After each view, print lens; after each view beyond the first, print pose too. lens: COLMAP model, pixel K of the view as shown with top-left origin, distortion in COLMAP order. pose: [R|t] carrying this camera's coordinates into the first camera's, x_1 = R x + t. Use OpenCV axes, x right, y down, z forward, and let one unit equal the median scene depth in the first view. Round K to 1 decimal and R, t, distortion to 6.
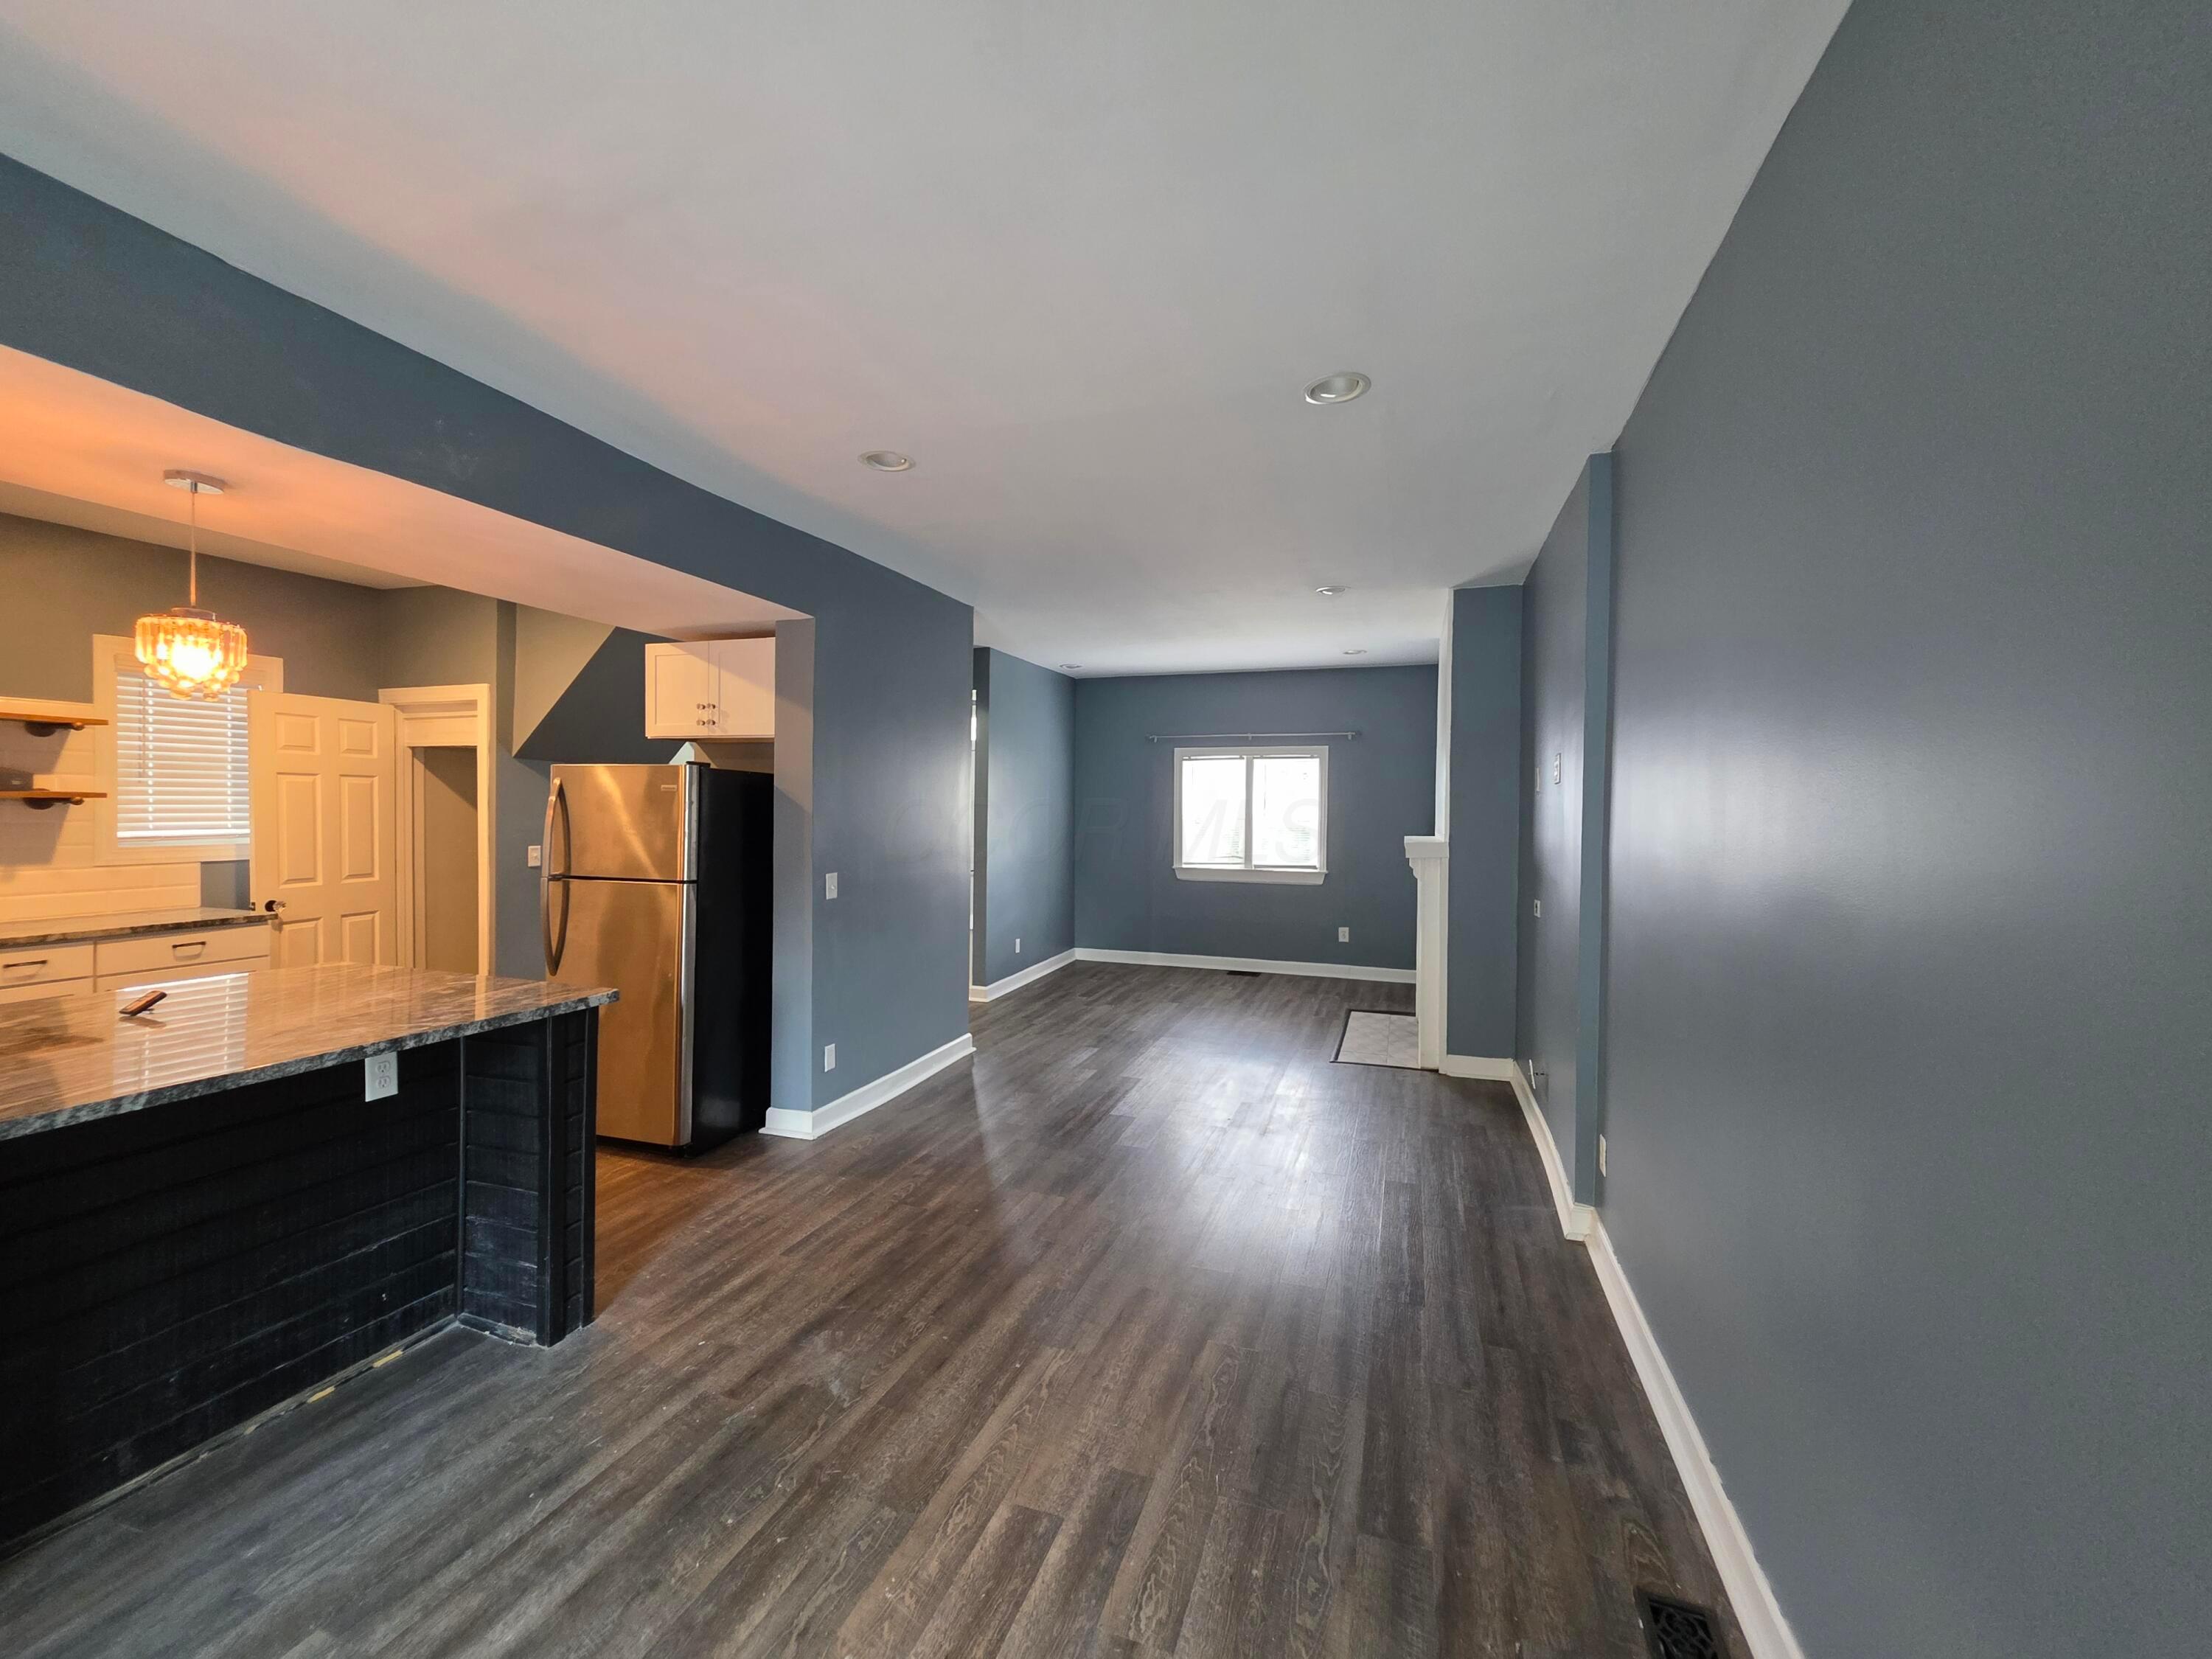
lens RADIAL K [[897.6, 0, 1105.0], [0, 897.6, 824.0], [0, 0, 1]] dist [0.003658, 0.000574]
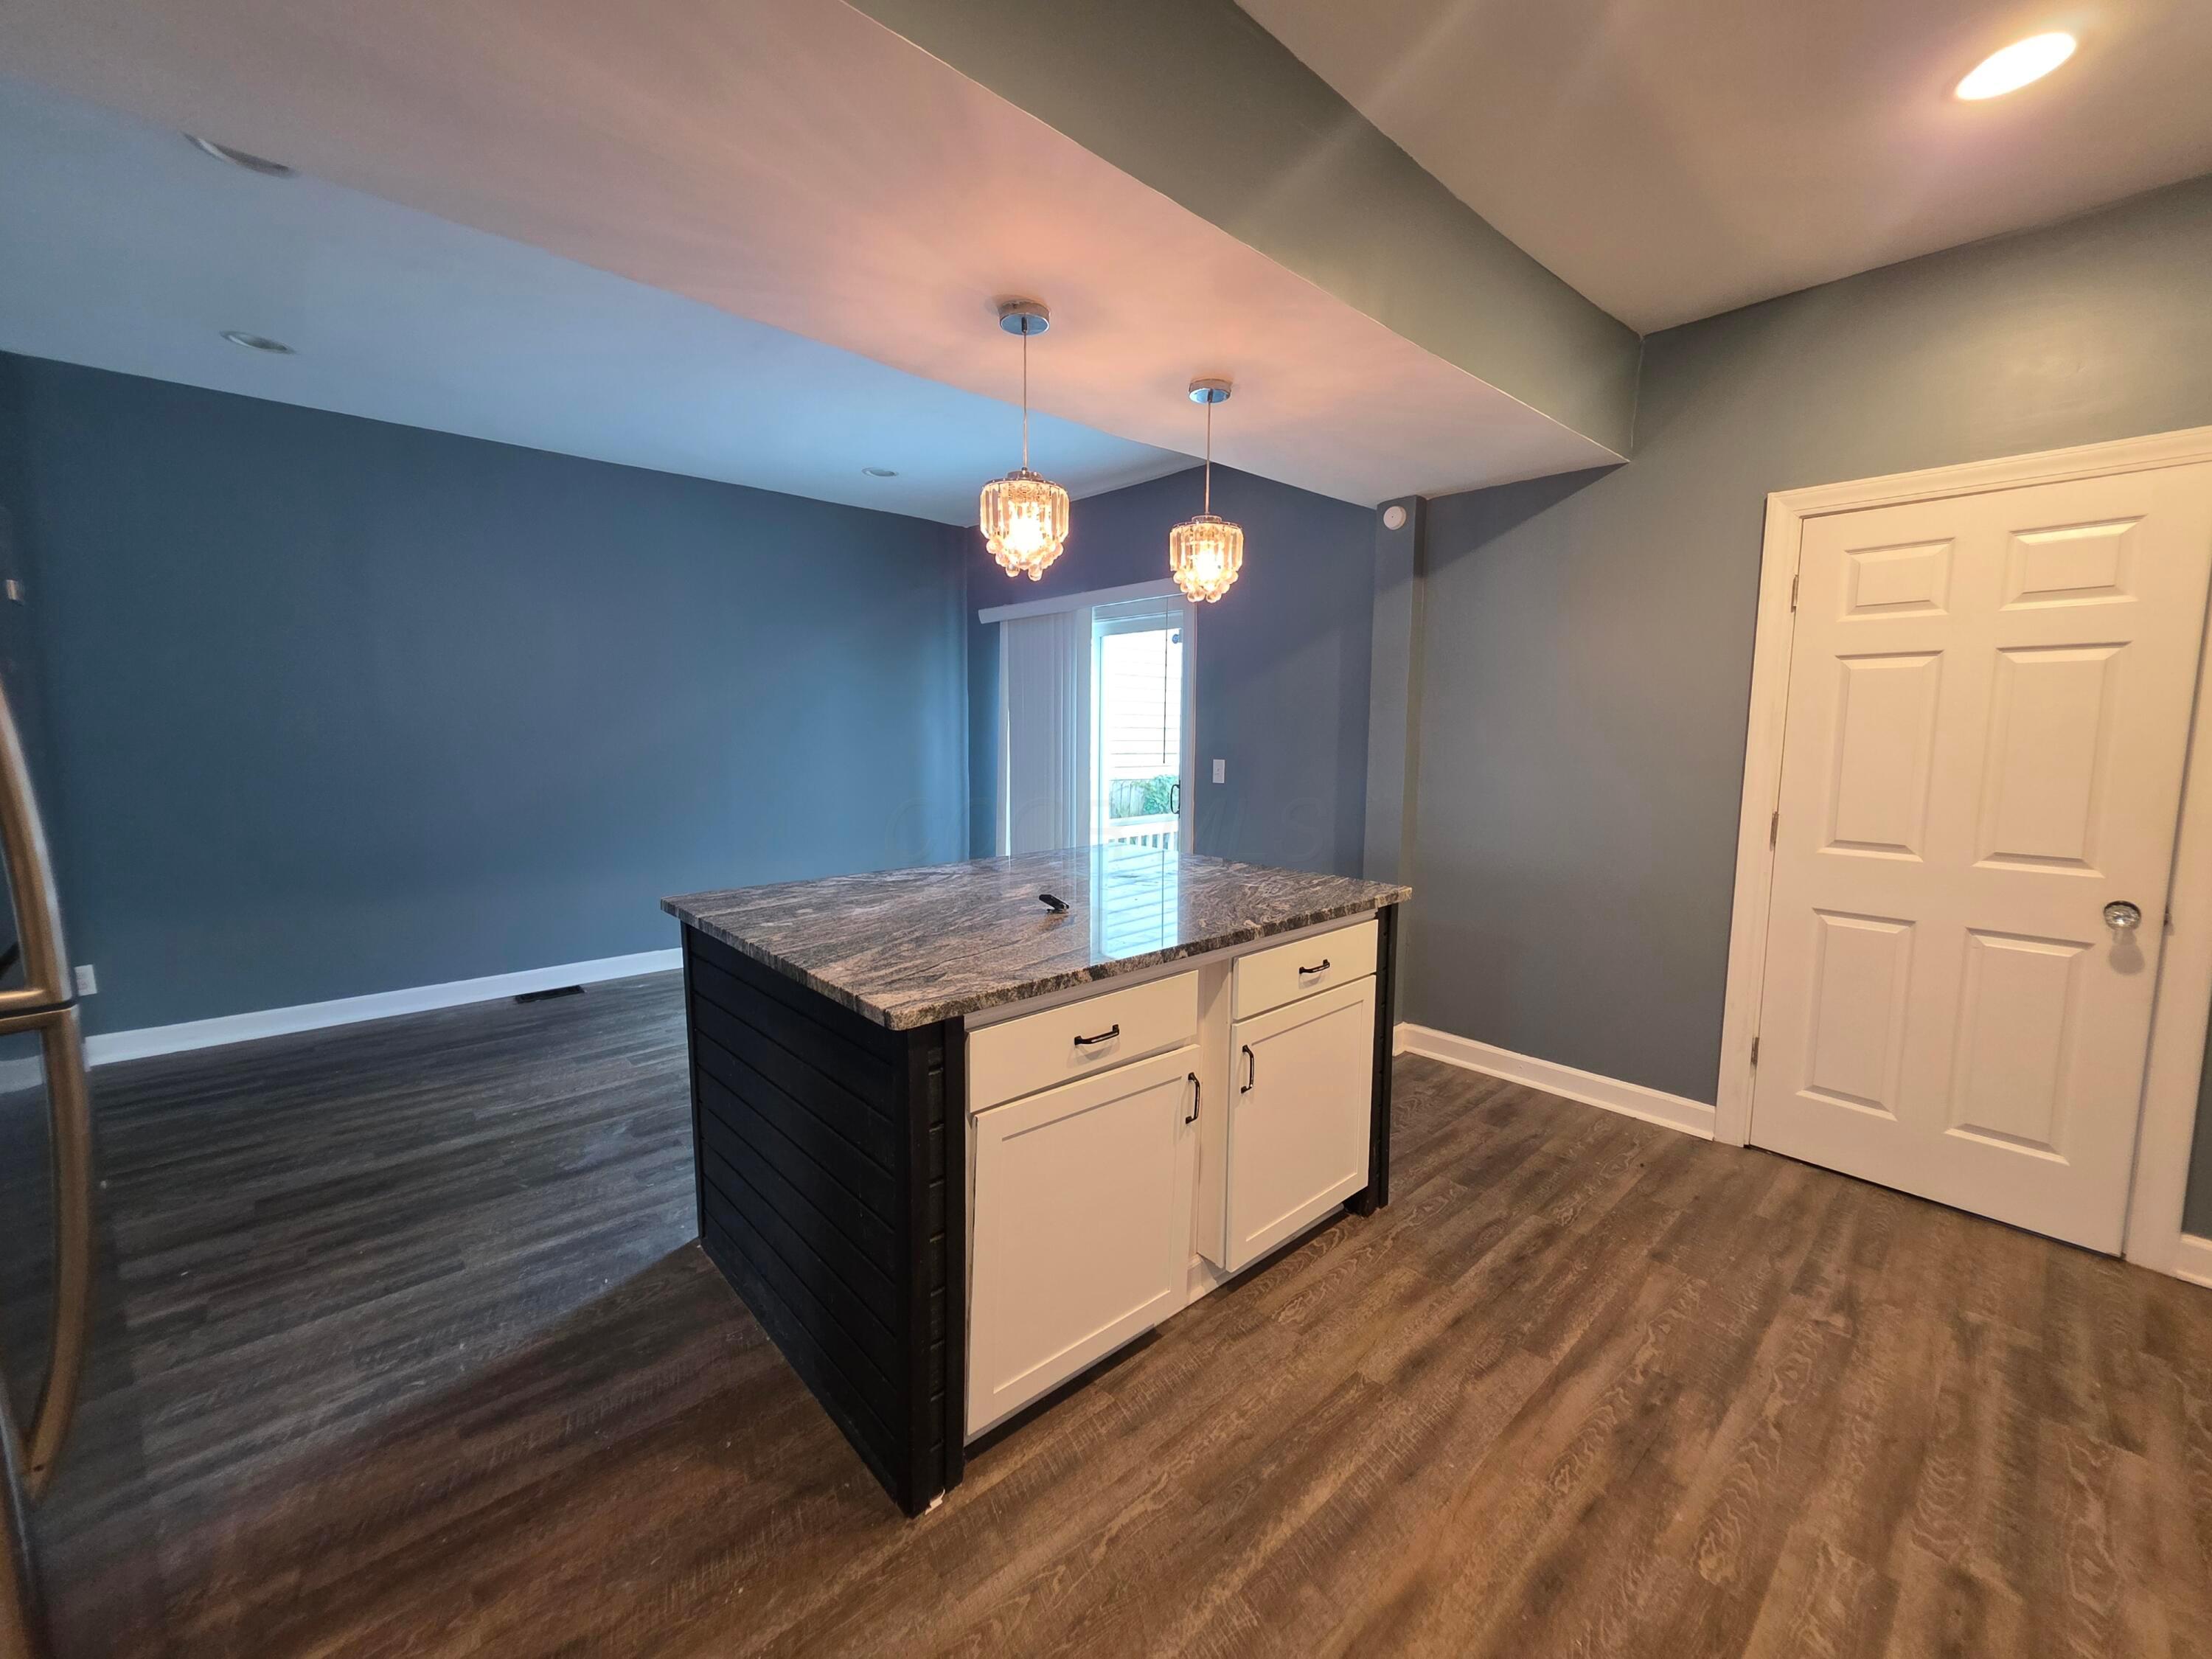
lens RADIAL K [[897.6, 0, 1102.5], [0, 897.6, 825.7], [0, 0, 1]] dist [0.003658, 0.000574]
pose [[-0.881439, -0.061531, 0.468272, -1.243743], [-0.001760, 0.991898, 0.127022, 0.002567], [-0.472294, 0.111138, -0.874406, 1.445240]]
